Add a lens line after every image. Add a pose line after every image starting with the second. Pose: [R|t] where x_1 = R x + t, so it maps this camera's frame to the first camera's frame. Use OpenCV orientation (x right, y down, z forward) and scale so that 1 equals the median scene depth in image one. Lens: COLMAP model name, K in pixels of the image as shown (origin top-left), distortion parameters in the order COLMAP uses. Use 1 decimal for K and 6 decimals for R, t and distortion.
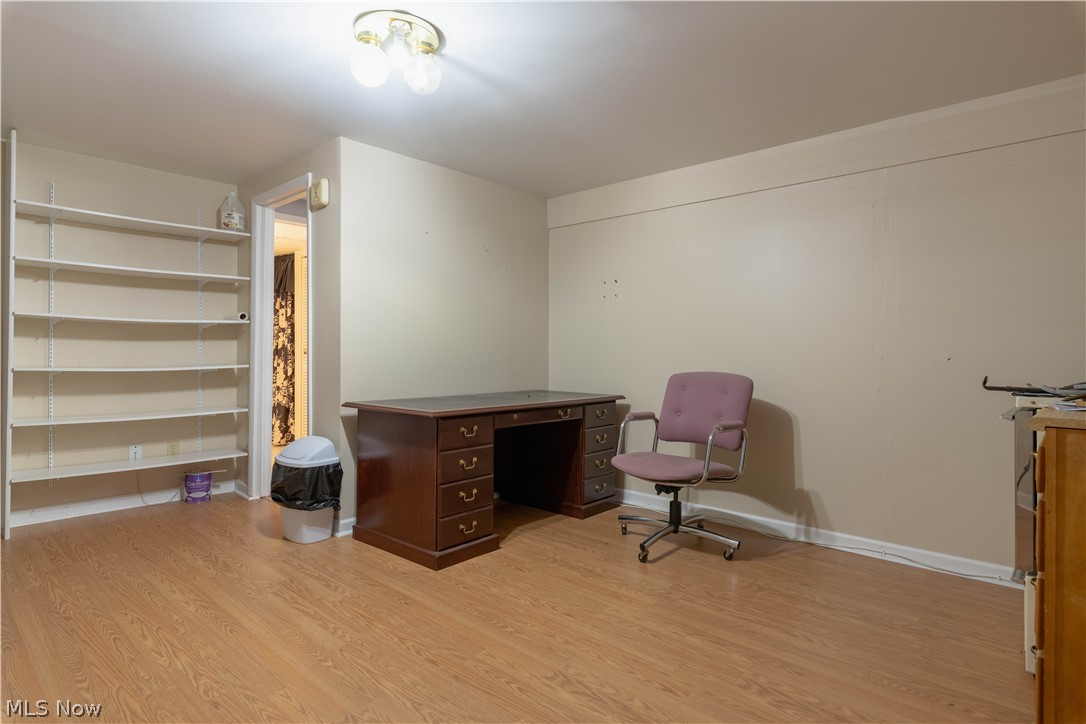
lens RADIAL K [[580.1, 0, 548.0], [0, 580.1, 355.7], [0, 0, 1]] dist [0.001871, 0.000230]
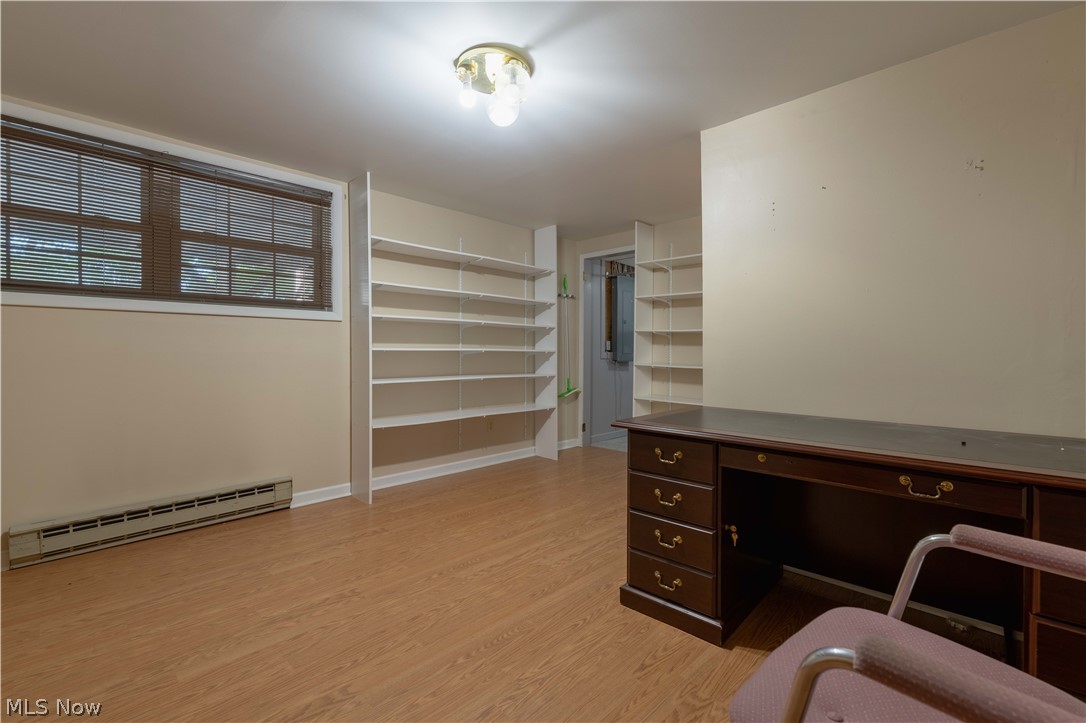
lens RADIAL K [[472.3, 0, 547.0], [0, 472.3, 355.7], [0, 0, 1]] dist [-0.001771, 0.000325]
pose [[-0.030045, 0.002313, -0.999546, 0.396331], [-0.009480, 0.999952, 0.002599, -0.002279], [0.999504, 0.009554, -0.030022, 0.691235]]
